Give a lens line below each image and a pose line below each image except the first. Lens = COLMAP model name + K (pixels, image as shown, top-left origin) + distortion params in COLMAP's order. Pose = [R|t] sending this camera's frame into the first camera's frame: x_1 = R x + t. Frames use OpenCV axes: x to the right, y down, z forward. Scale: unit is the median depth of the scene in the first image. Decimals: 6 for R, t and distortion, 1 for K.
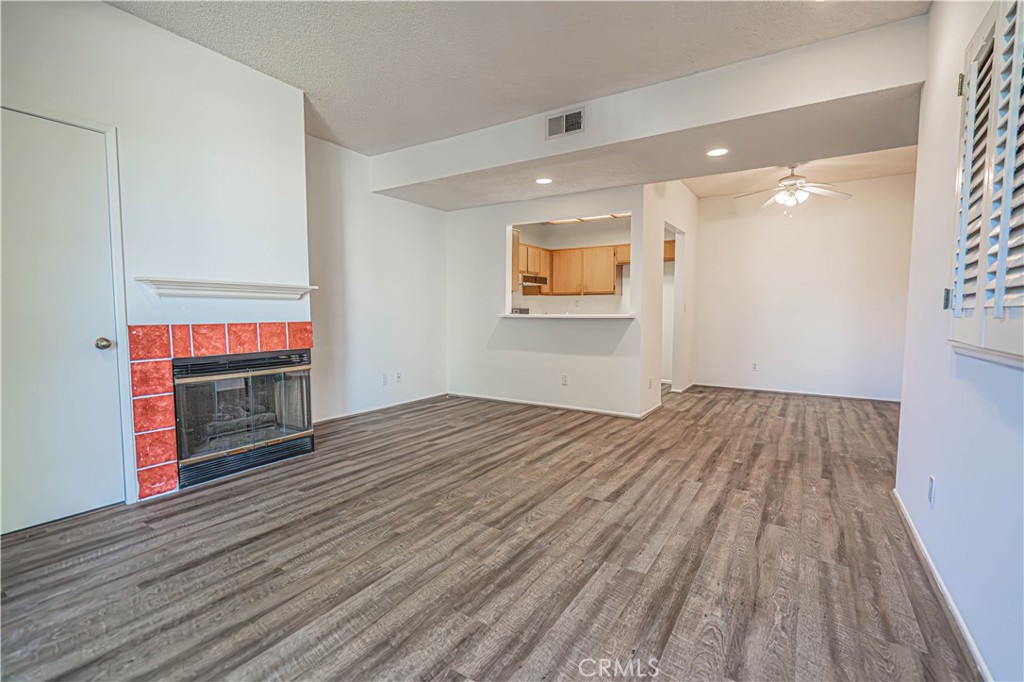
lens RADIAL K [[465.7, 0, 512.0], [0, 465.7, 341.0], [0, 0, 1]] dist [-0.003019, 0.000174]
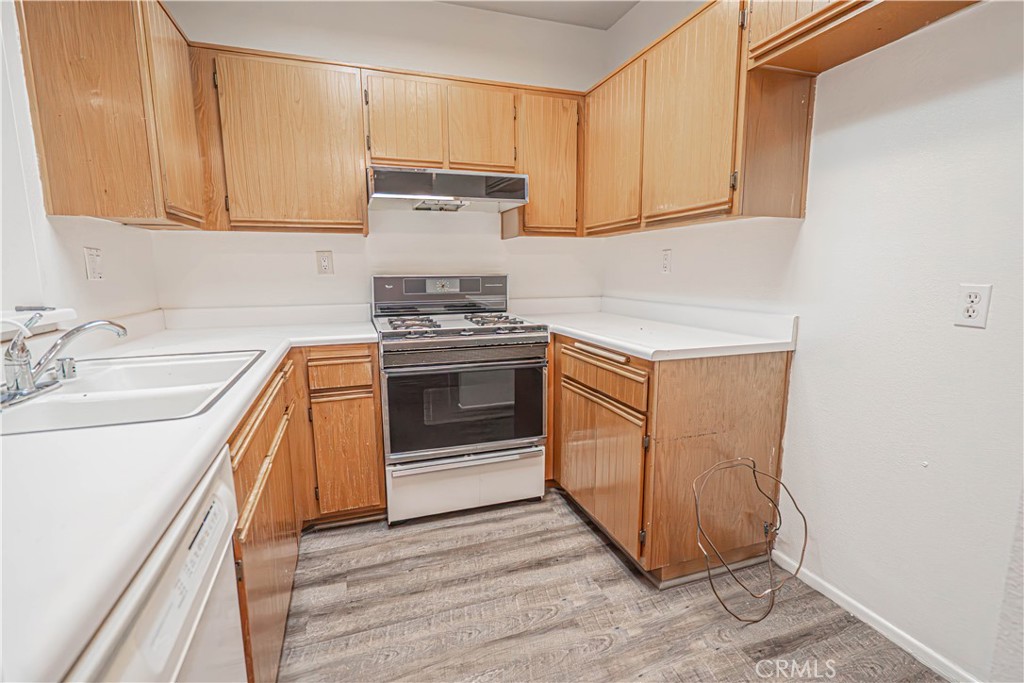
lens RADIAL K [[475.5, 0, 516.6], [0, 475.5, 344.2], [0, 0, 1]] dist [-0.002206, 0.000446]
pose [[0.791757, 0.089167, -0.604293, 0.635260], [-0.032320, 0.994018, 0.104326, -0.131474], [0.609980, -0.063070, 0.789902, 1.697760]]
